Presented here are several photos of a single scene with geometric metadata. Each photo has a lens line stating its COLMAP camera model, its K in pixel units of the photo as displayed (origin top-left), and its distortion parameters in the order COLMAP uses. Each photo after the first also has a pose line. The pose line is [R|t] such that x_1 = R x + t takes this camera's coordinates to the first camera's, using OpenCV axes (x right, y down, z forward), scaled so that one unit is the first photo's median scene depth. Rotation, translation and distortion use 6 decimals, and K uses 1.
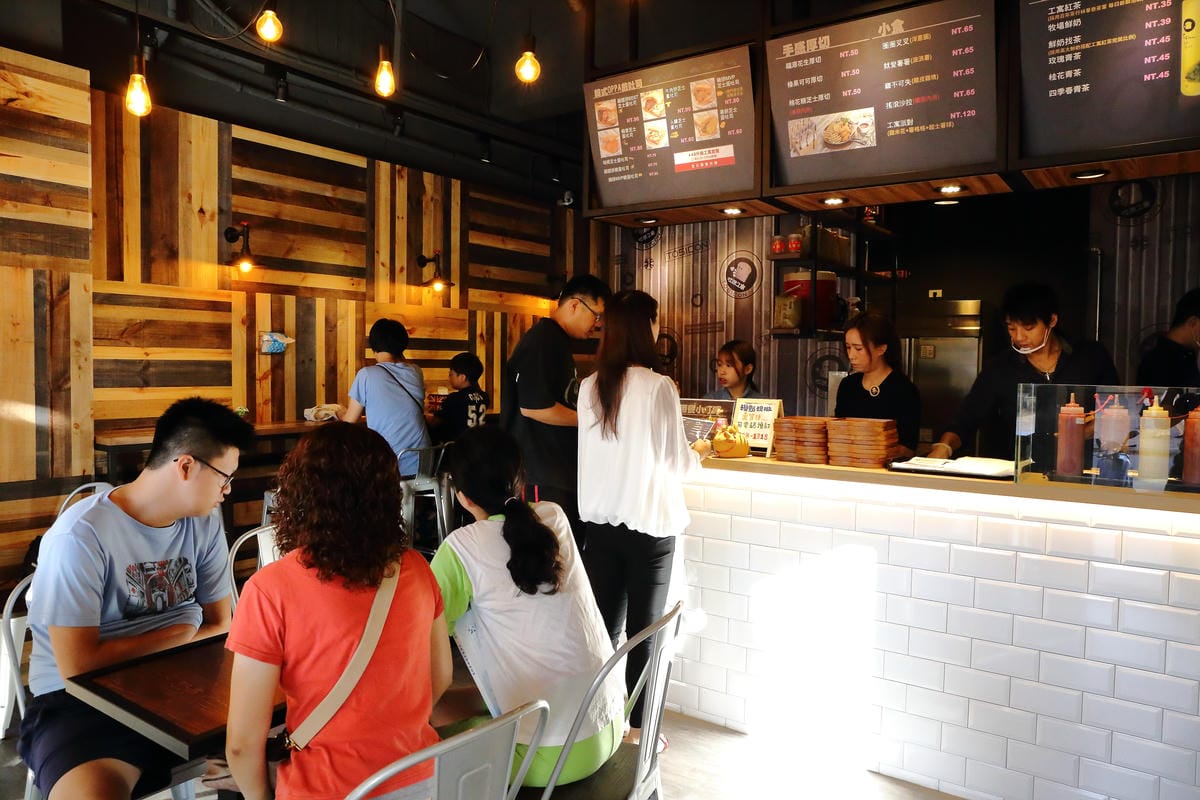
lens RADIAL K [[809.3, 0, 600.0], [0, 809.3, 400.0], [0, 0, 1]] dist [-0.111978, 0.087897]
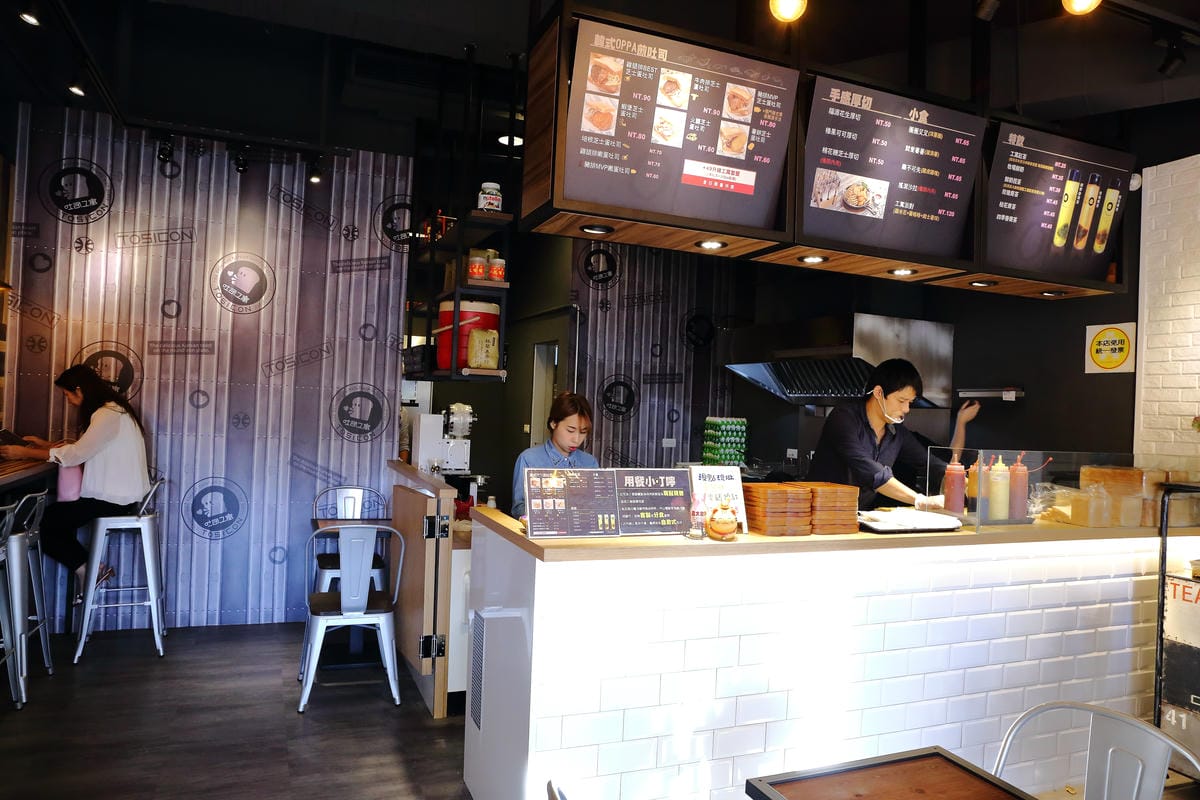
lens RADIAL K [[809.3, 0, 600.0], [0, 809.3, 400.0], [0, 0, 1]] dist [-0.111978, 0.087897]
pose [[0.528237, 0.019448, 0.848874, -0.639427], [0.001453, 0.999716, -0.023807, -0.054771], [-0.849096, 0.013809, 0.528059, 0.684846]]
